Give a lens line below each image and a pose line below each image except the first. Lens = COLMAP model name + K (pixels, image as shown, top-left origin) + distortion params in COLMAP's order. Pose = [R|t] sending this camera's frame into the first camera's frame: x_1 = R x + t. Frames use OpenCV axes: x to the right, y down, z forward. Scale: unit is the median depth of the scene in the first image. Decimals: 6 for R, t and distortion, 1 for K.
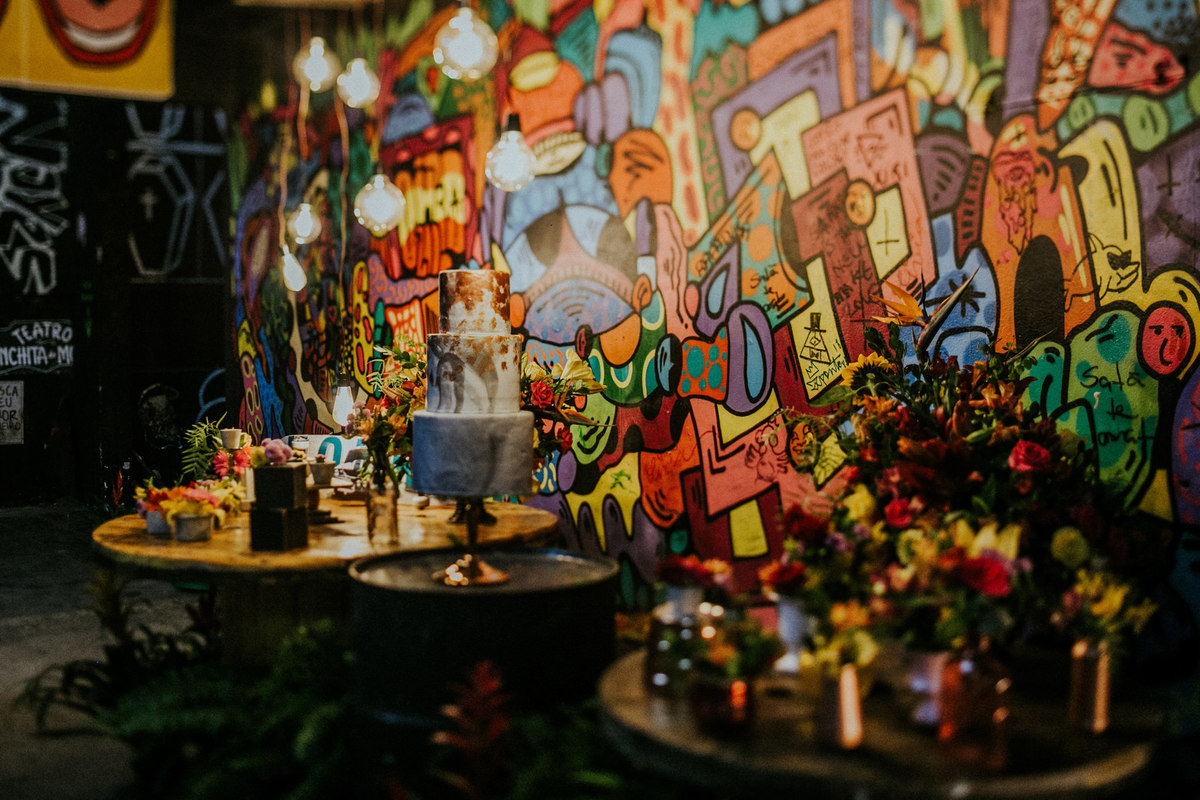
lens RADIAL K [[1535.4, 0, 601.7], [0, 1535.4, 336.9], [0, 0, 1]] dist [-0.051448, 0.025588]
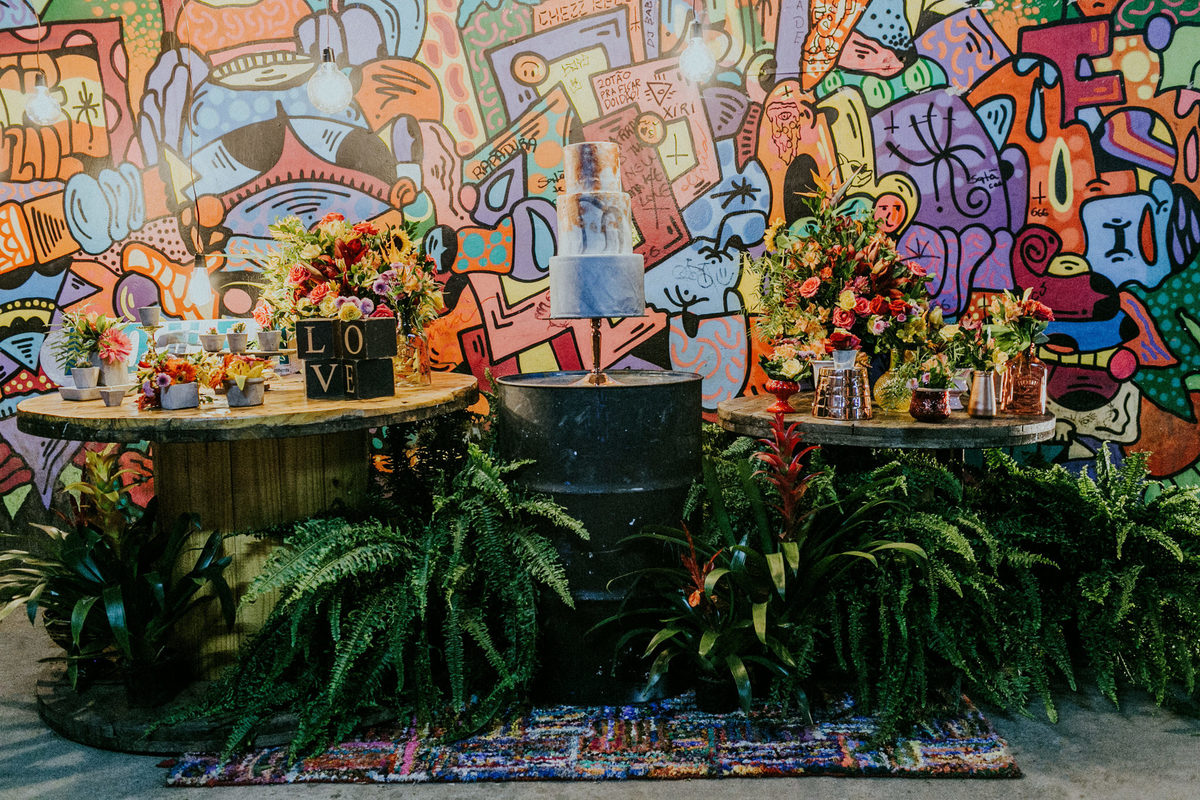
lens RADIAL K [[1142.6, 0, 602.1], [0, 1142.6, 393.9], [0, 0, 1]] dist [0.008896, -0.009742]
pose [[0.562293, -0.084467, 0.822613, -0.776704], [0.034774, 0.996305, 0.078533, 0.078495], [-0.826207, -0.015553, 0.563152, 0.403351]]
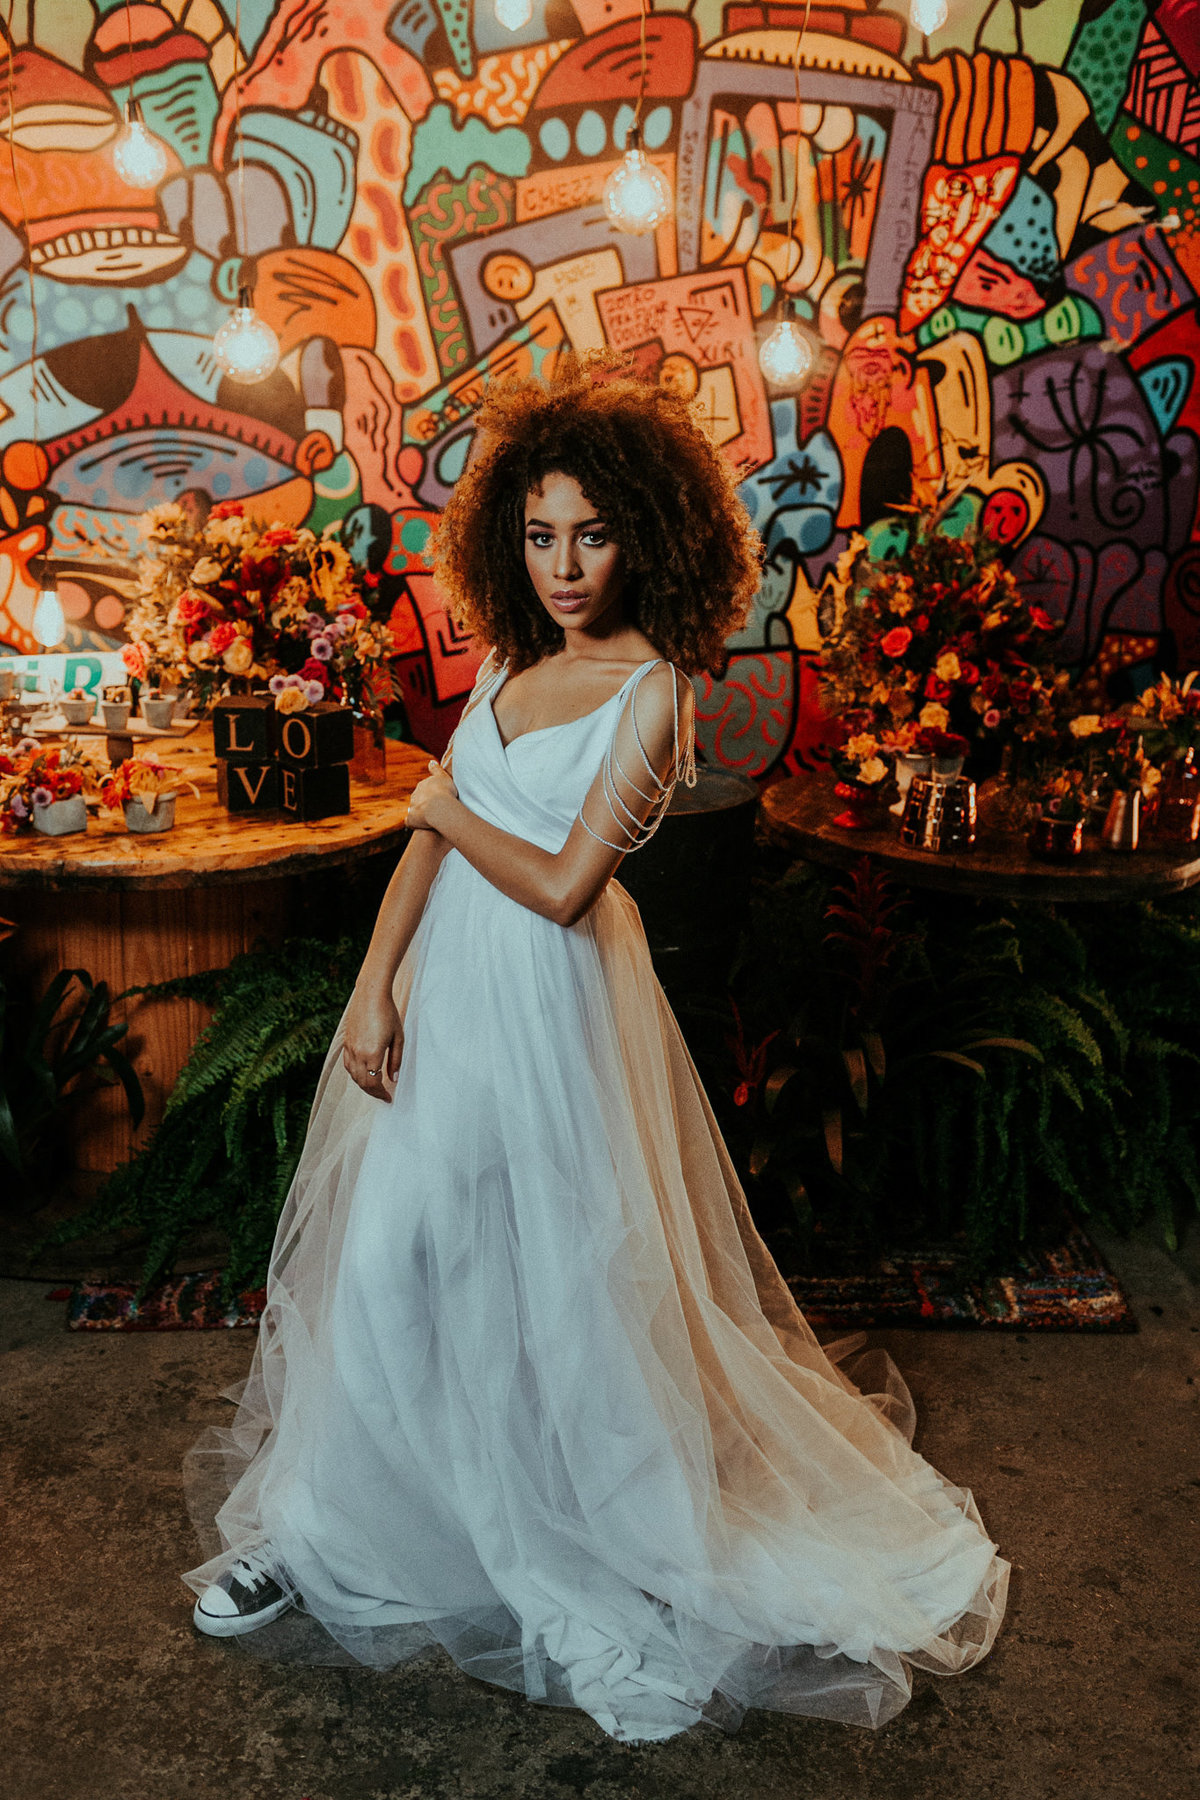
lens RADIAL K [[1714.0, 0, 595.5], [0, 1714.0, 901.0], [0, 0, 1]] dist [0.008896, -0.009742]
pose [[0.502703, -0.227358, 0.834025, -0.880679], [-0.017601, 0.961902, 0.272827, -0.061209], [-0.864280, -0.151831, 0.479550, 0.435863]]
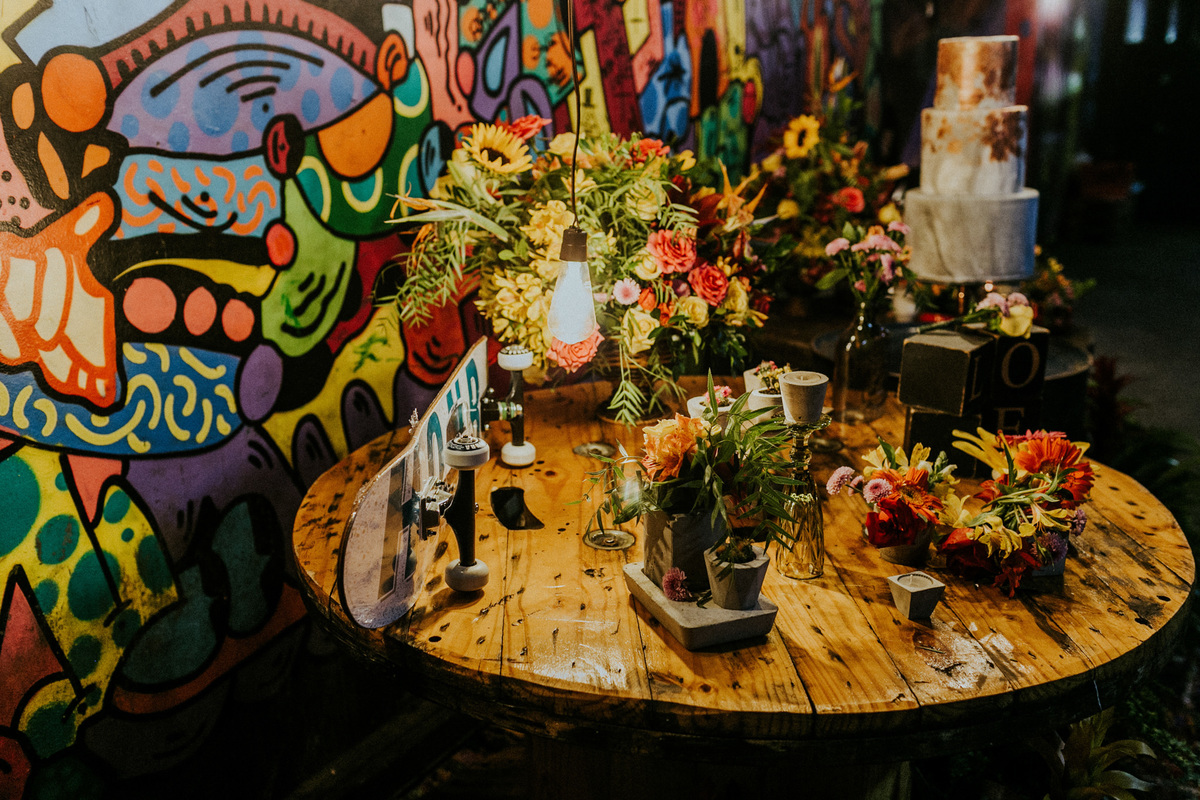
lens RADIAL K [[1142.6, 0, 602.1], [0, 1142.6, 393.9], [0, 0, 1]] dist [0.008896, -0.009742]
pose [[-0.428378, -0.232669, 0.873131, -0.566473], [0.025182, 0.962831, 0.268927, -0.024186], [-0.903249, 0.137190, -0.406596, 1.343242]]
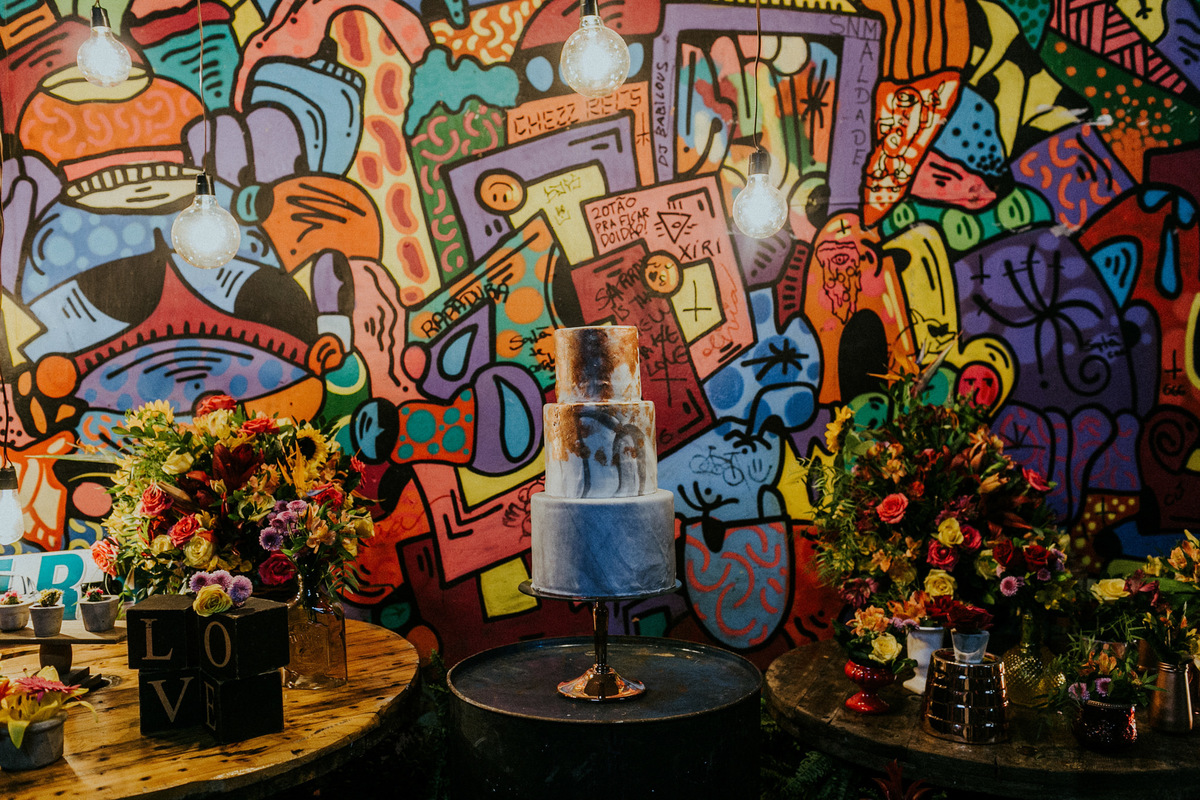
lens RADIAL K [[1142.6, 0, 602.1], [0, 1142.6, 393.9], [0, 0, 1]] dist [0.008896, -0.009742]
pose [[0.531240, -0.025855, 0.846827, -0.547018], [0.023599, 0.999598, 0.015715, -0.014025], [-0.846893, 0.011636, 0.531636, 0.587071]]
